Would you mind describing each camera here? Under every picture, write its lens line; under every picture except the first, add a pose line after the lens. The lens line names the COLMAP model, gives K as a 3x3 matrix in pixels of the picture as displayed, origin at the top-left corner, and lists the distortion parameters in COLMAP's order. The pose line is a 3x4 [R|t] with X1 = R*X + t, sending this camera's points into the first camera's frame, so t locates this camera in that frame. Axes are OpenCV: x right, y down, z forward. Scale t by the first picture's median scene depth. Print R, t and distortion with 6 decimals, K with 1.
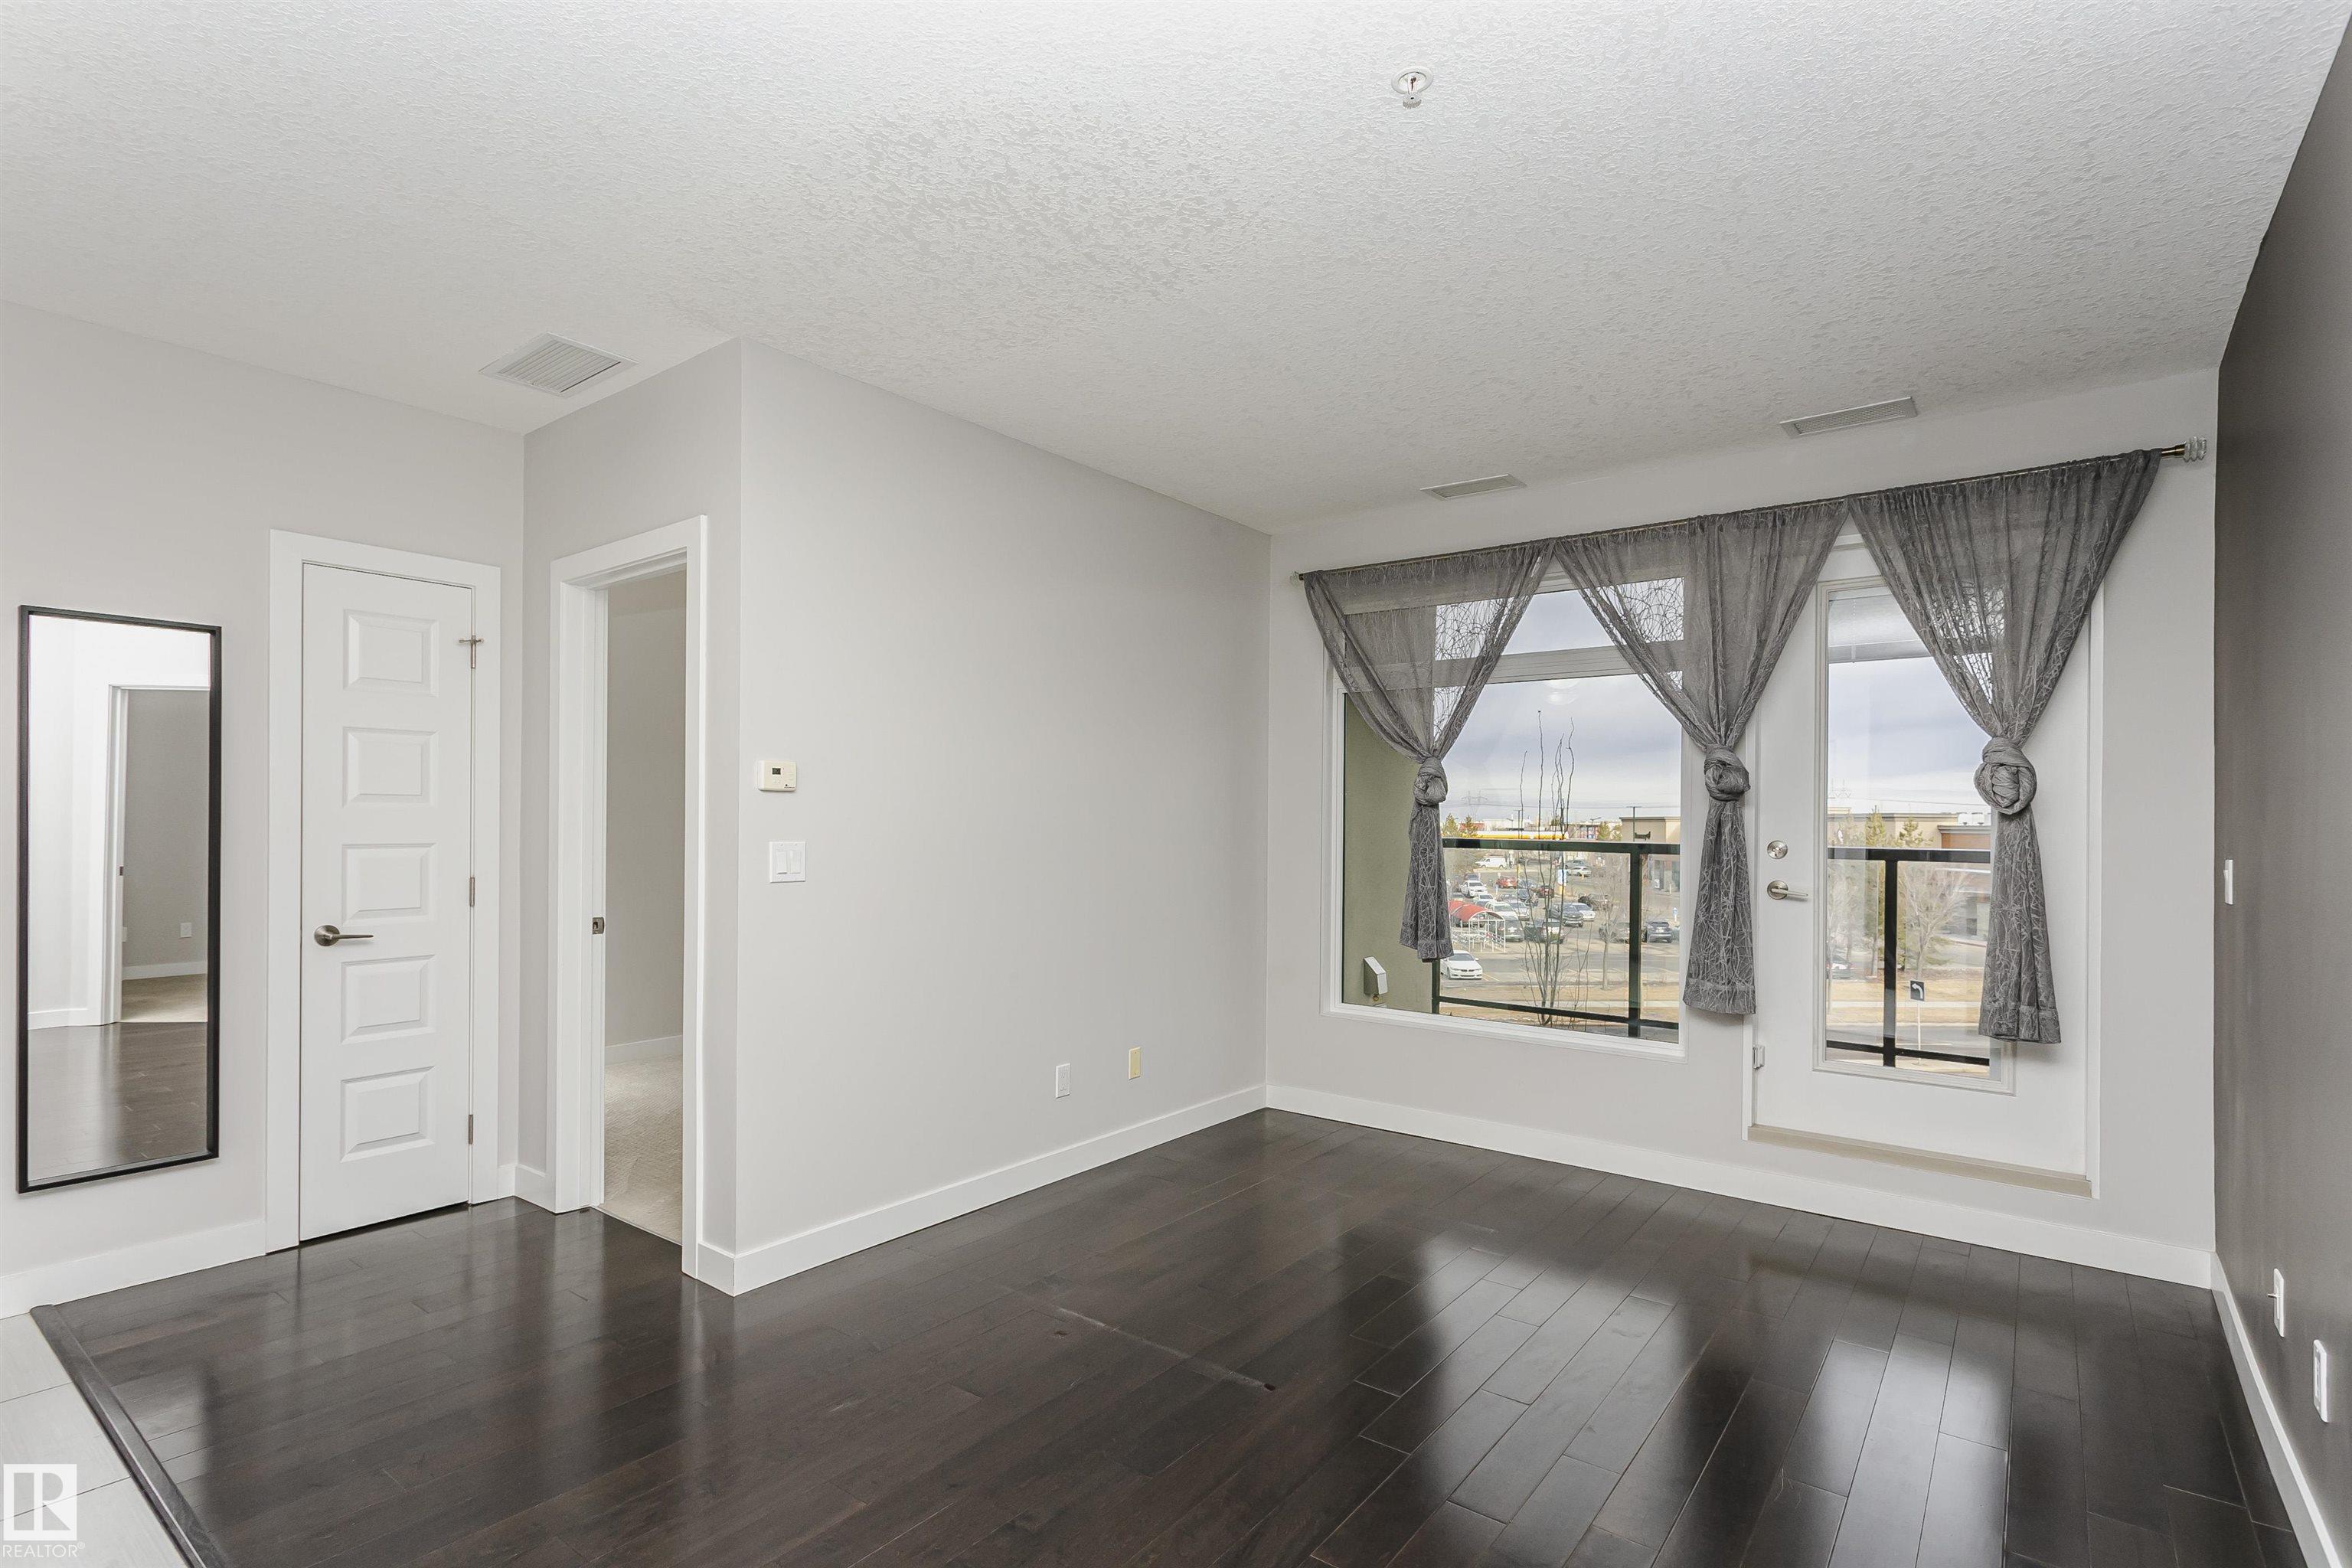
lens RADIAL K [[1133.2, 0, 1193.0], [0, 1133.2, 810.2], [0, 0, 1]] dist [0.010154, -0.002066]
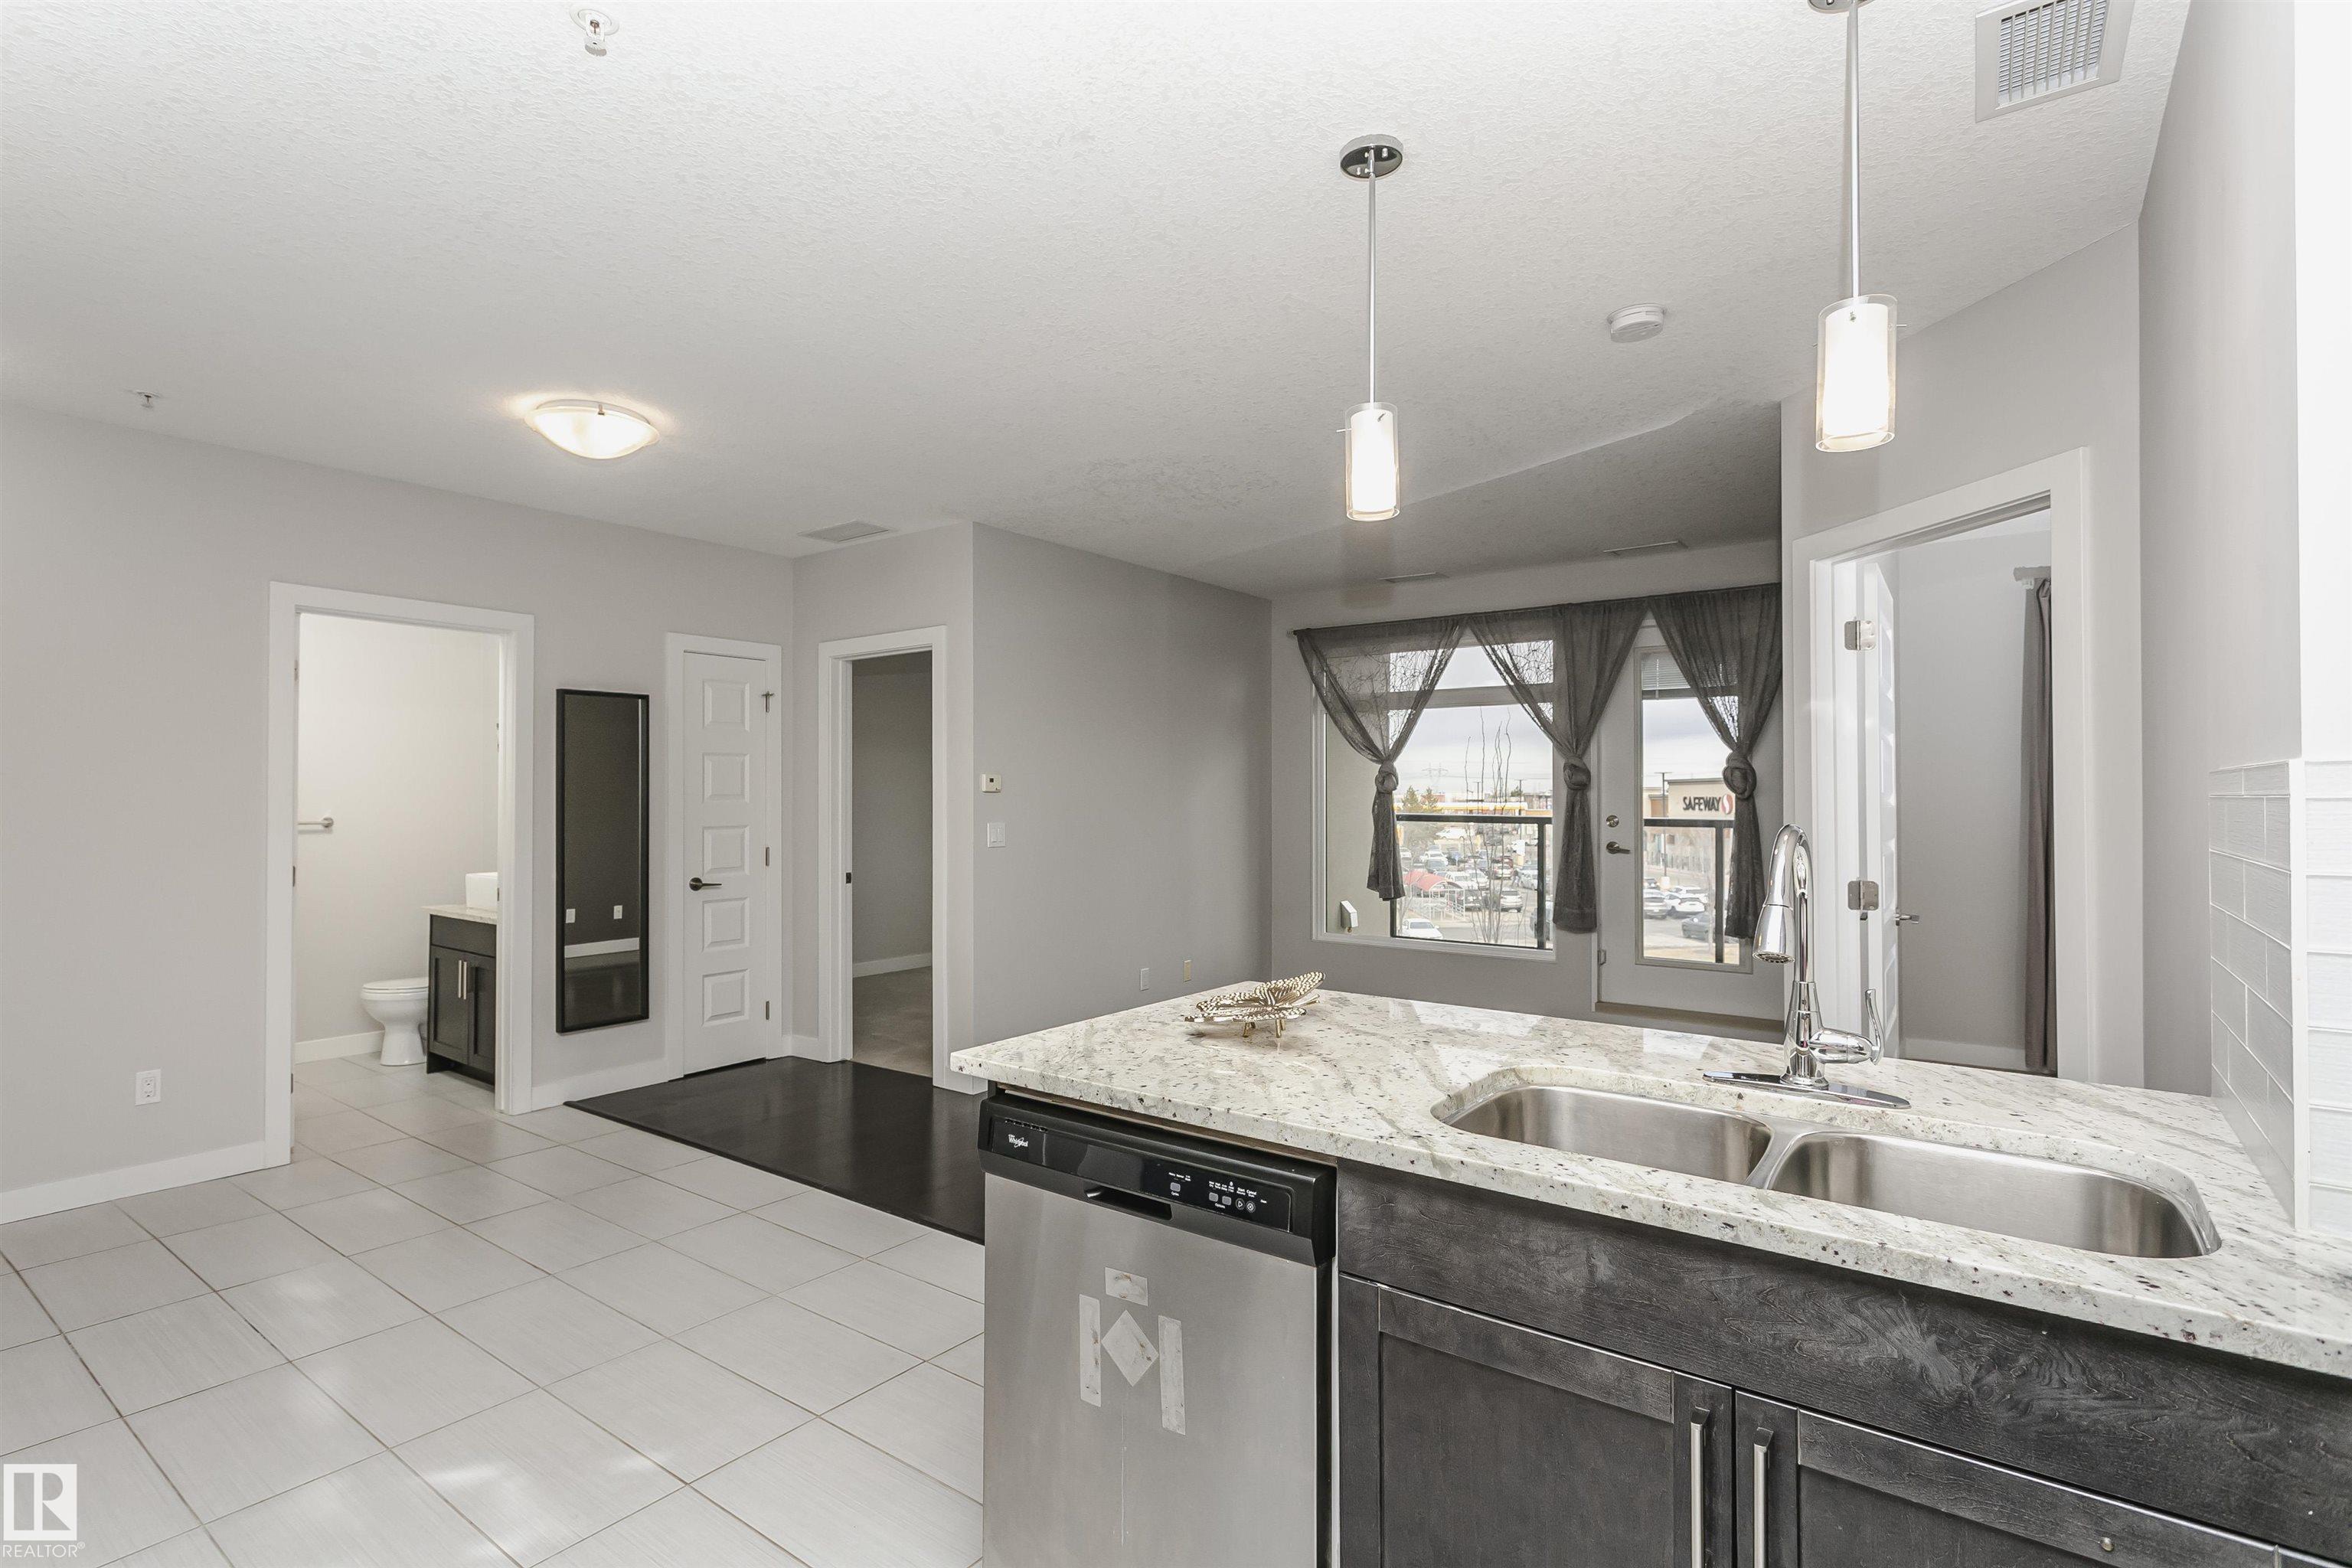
lens RADIAL K [[1133.2, 0, 1172.7], [0, 1133.2, 777.0], [0, 0, 1]] dist [0.010154, -0.002066]
pose [[0.999829, -0.009735, 0.015722, -0.099839], [0.009844, 0.999928, -0.006898, -0.019328], [-0.015654, 0.007052, 0.999853, -0.511578]]
